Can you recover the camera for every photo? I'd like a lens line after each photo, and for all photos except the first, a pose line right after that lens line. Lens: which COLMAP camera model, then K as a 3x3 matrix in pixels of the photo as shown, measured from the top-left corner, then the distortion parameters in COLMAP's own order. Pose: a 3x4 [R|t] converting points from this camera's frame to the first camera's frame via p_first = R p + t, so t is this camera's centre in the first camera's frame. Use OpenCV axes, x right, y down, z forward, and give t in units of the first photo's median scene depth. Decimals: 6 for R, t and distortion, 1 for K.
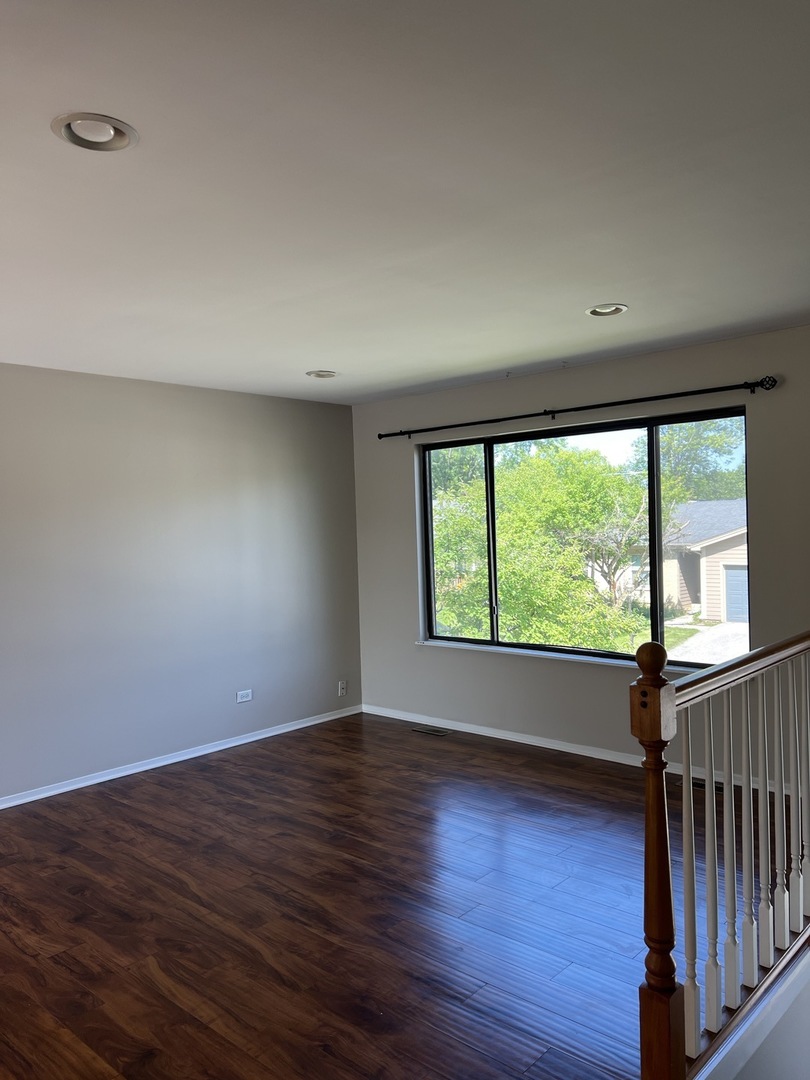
lens RADIAL K [[823.7, 0, 395.7], [0, 823.7, 540.1], [0, 0, 1]] dist [0.102277, -0.141653]
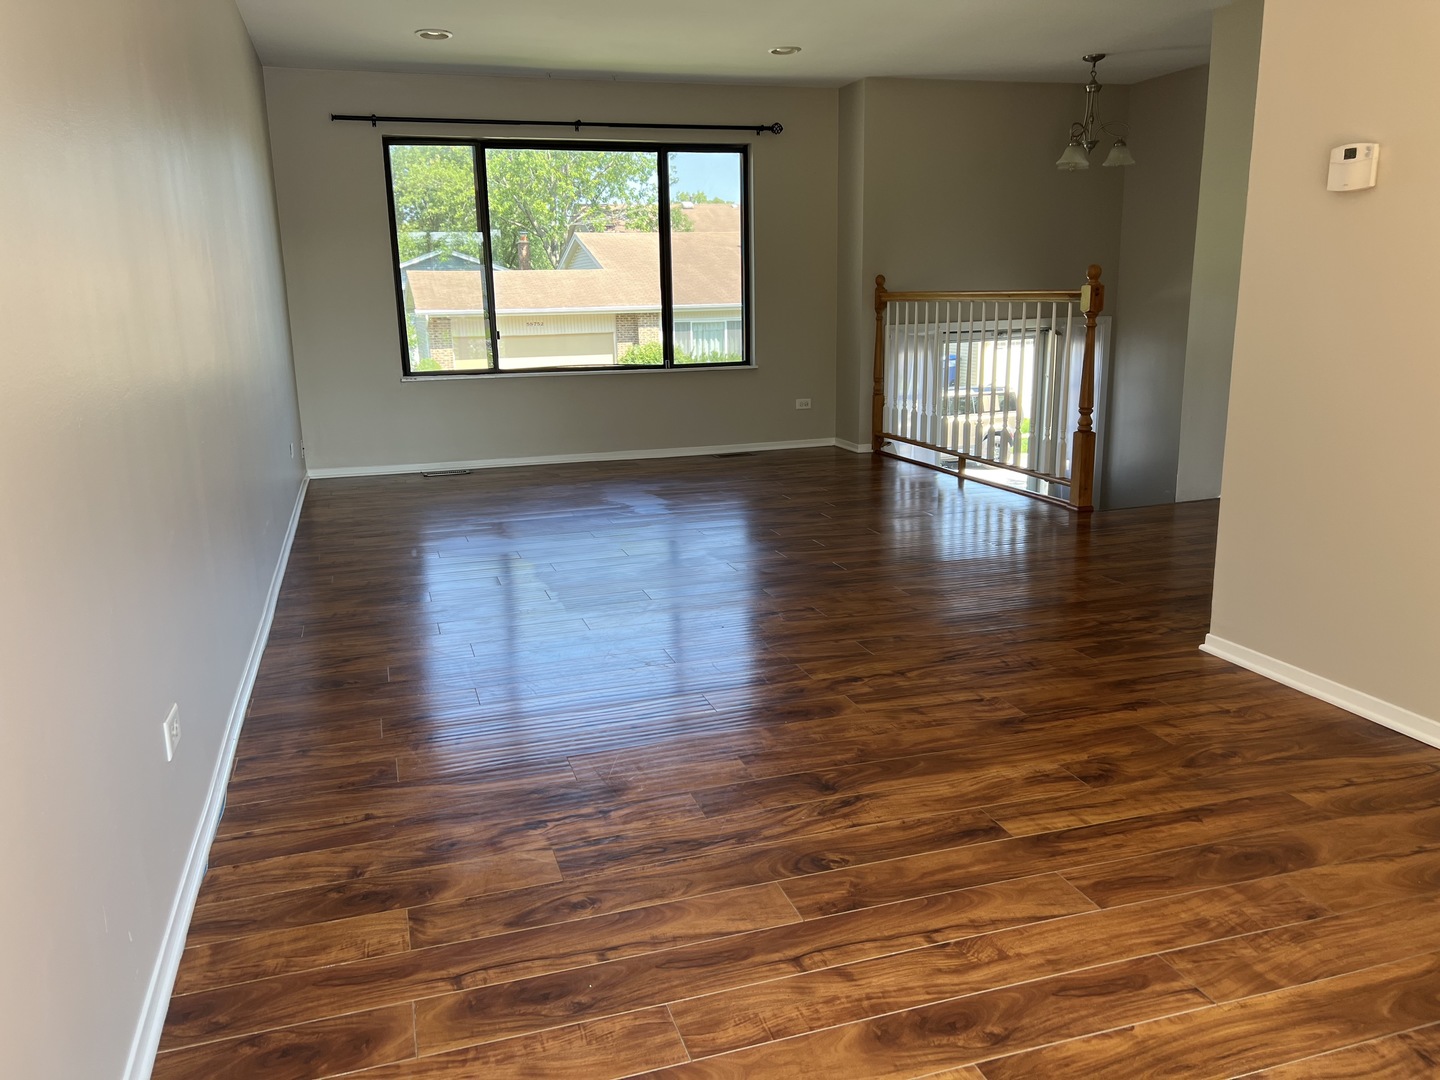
lens RADIAL K [[1098.3, 0, 714.6], [0, 1098.3, 559.2], [0, 0, 1]] dist [0.102277, -0.141653]
pose [[0.496602, -0.184824, 0.848072, -0.897876], [0.022653, 0.979493, 0.200200, 0.089560], [-0.867683, -0.080208, 0.490605, 0.140652]]
